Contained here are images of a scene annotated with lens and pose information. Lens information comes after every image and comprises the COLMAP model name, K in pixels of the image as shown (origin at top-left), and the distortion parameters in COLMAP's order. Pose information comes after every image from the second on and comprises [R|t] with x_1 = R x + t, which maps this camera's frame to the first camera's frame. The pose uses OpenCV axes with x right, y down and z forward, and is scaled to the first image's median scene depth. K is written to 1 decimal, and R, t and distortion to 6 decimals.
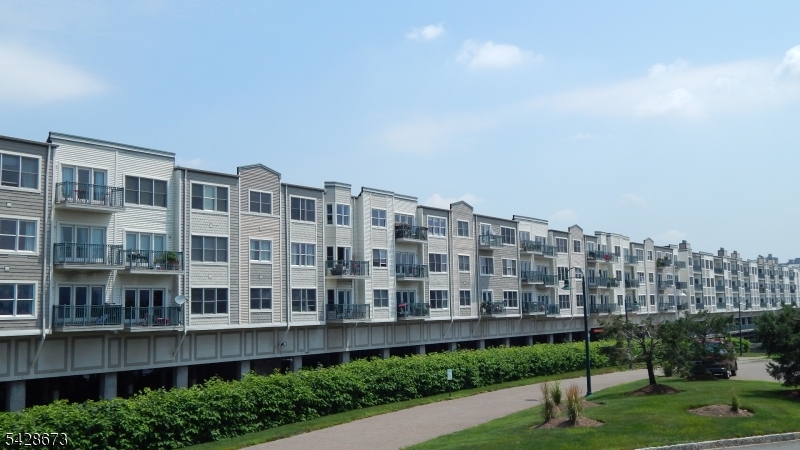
lens RADIAL K [[1013.1, 0, 399.7], [0, 1013.1, 224.2], [0, 0, 1]] dist [-0.016167, 0.000000]
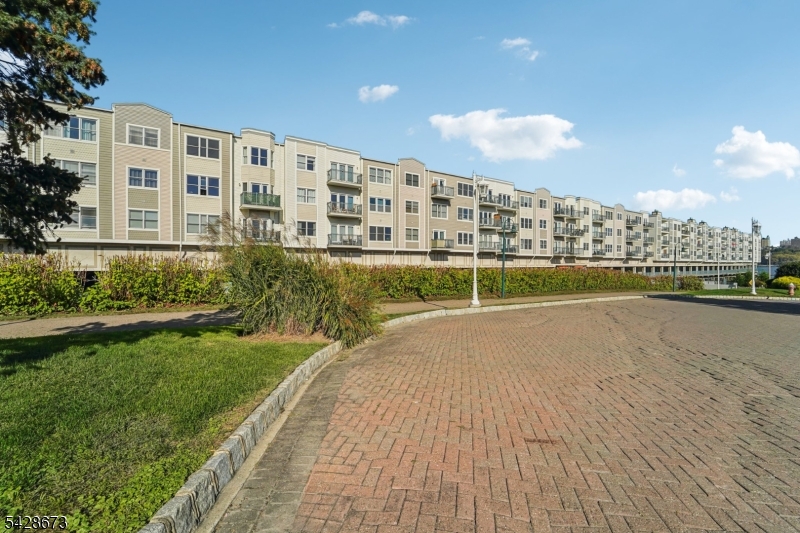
lens RADIAL K [[480.9, 0, 401.6], [0, 480.9, 267.3], [0, 0, 1]] dist [-0.039369, -0.000533]
pose [[0.950450, 0.080310, -0.300326, 0.126366], [-0.039565, 0.989449, 0.139376, 0.015609], [0.308350, -0.120588, 0.943599, 0.219764]]
